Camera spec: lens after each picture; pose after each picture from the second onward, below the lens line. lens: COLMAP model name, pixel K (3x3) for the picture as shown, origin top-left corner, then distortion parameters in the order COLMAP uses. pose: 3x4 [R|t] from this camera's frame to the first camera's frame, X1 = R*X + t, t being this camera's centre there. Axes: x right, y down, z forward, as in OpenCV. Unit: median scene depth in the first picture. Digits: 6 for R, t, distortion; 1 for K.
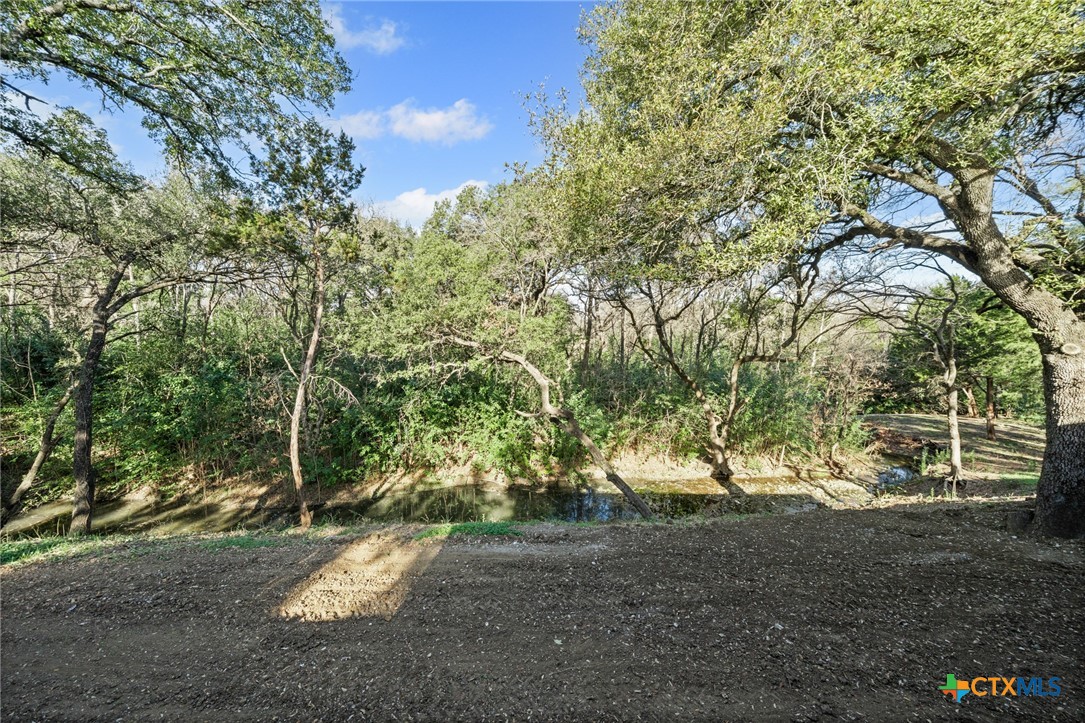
lens RADIAL K [[369.3, 0, 532.7], [0, 369.3, 357.5], [0, 0, 1]] dist [-0.003016, -0.000054]
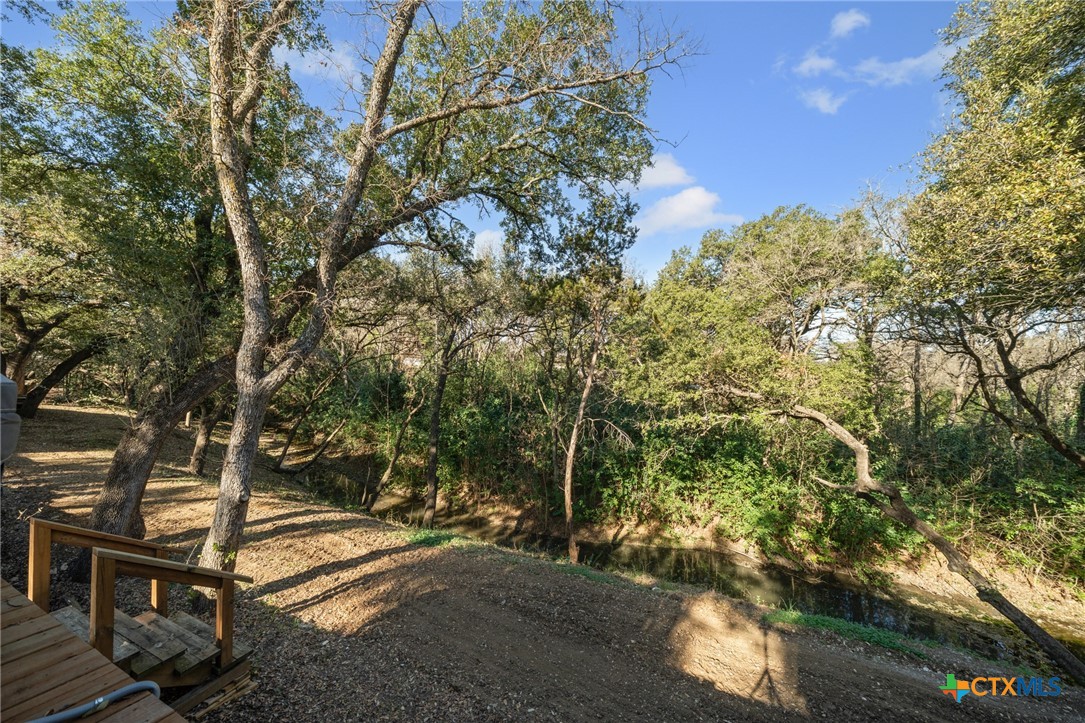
lens RADIAL K [[369.3, 0, 539.9], [0, 369.3, 362.8], [0, 0, 1]] dist [-0.003016, -0.000054]
pose [[0.882005, 0.002314, -0.471234, -0.129941], [-0.052706, 0.994198, -0.093767, -0.002375], [0.468283, 0.107540, 0.877010, -0.030897]]
